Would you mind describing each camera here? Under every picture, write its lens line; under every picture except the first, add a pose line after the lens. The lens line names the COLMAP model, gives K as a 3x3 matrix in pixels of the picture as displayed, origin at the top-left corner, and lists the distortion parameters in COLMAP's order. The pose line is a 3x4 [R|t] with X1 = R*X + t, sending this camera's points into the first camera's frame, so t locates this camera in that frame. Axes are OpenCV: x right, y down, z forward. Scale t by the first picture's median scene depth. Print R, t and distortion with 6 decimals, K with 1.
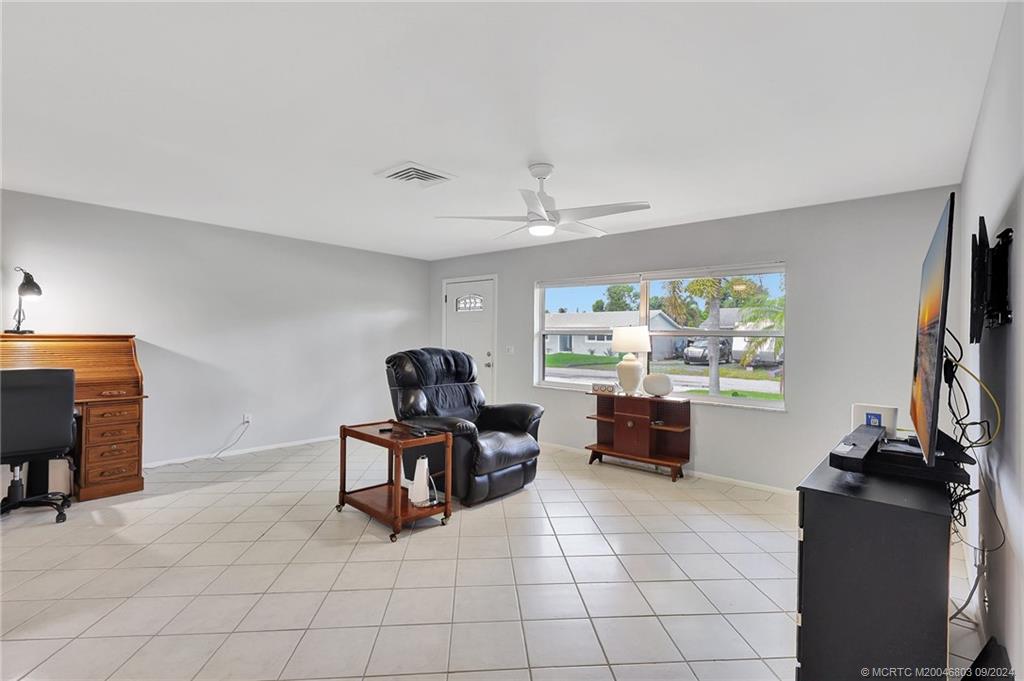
lens RADIAL K [[476.1, 0, 512.6], [0, 476.1, 336.2], [0, 0, 1]] dist [0.000018, 0.000133]
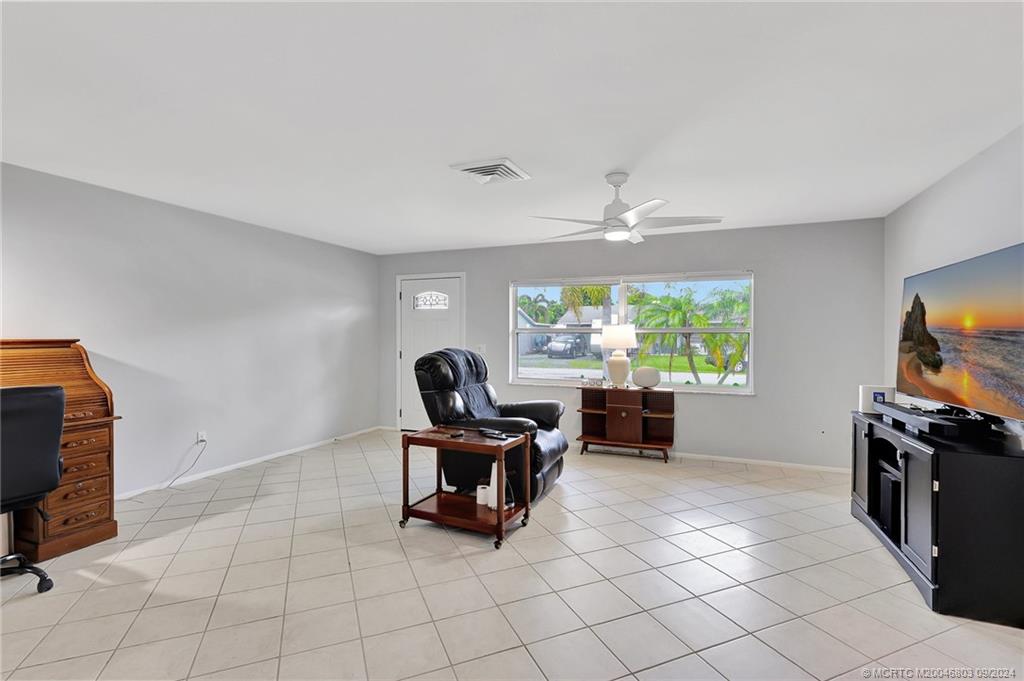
lens RADIAL K [[476.1, 0, 512.6], [0, 476.1, 336.2], [0, 0, 1]] dist [0.000018, 0.000133]
pose [[0.950289, -0.011889, 0.311142, -0.384491], [0.009515, 0.999913, 0.009148, -0.007840], [-0.311224, -0.005732, 0.950319, 0.050317]]
